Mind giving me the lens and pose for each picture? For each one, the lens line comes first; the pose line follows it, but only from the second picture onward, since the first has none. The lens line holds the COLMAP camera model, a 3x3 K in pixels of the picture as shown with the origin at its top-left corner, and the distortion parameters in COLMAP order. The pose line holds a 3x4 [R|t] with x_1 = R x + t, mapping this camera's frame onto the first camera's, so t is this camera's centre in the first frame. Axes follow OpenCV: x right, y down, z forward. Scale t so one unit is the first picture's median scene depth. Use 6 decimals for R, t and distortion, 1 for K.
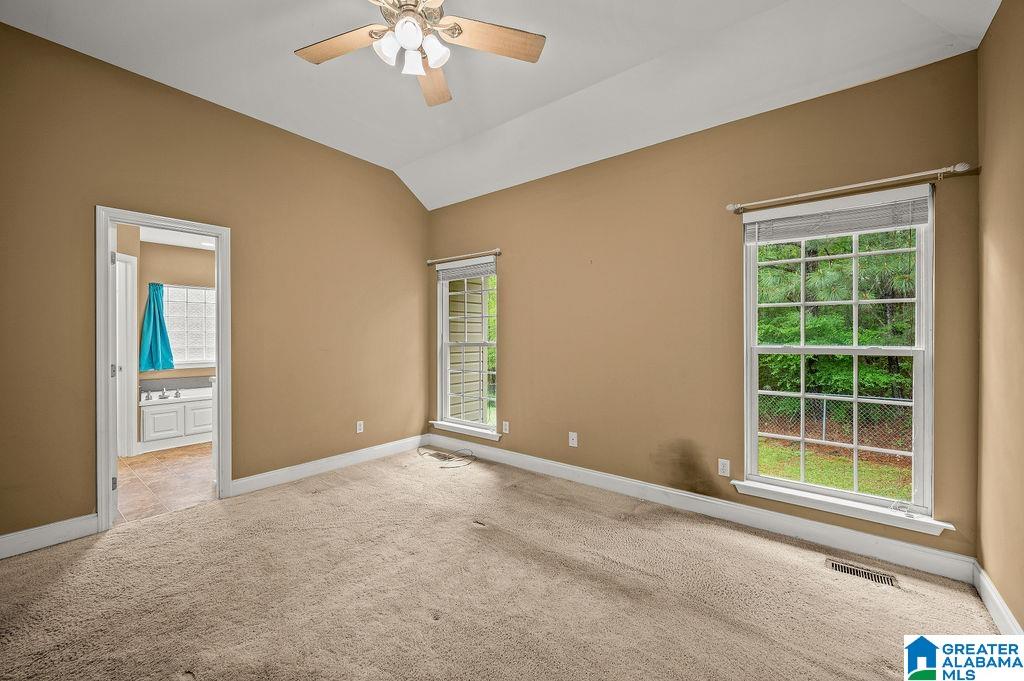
lens RADIAL K [[406.0, 0, 506.8], [0, 406.0, 337.7], [0, 0, 1]] dist [0.000497, -0.000181]
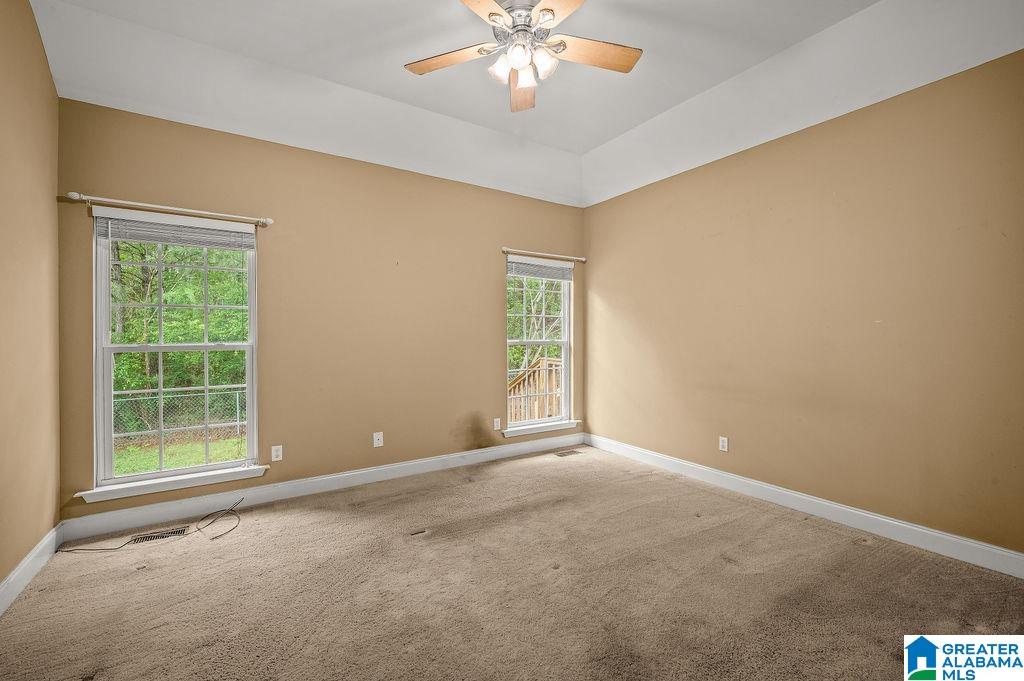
lens RADIAL K [[421.8, 0, 509.0], [0, 421.8, 339.4], [0, 0, 1]] dist [0.000656, -0.001184]
pose [[0.319719, -0.009369, 0.947466, -0.863678], [0.008889, 0.999937, 0.006889, 0.003948], [-0.947471, 0.006220, 0.319782, 0.455009]]
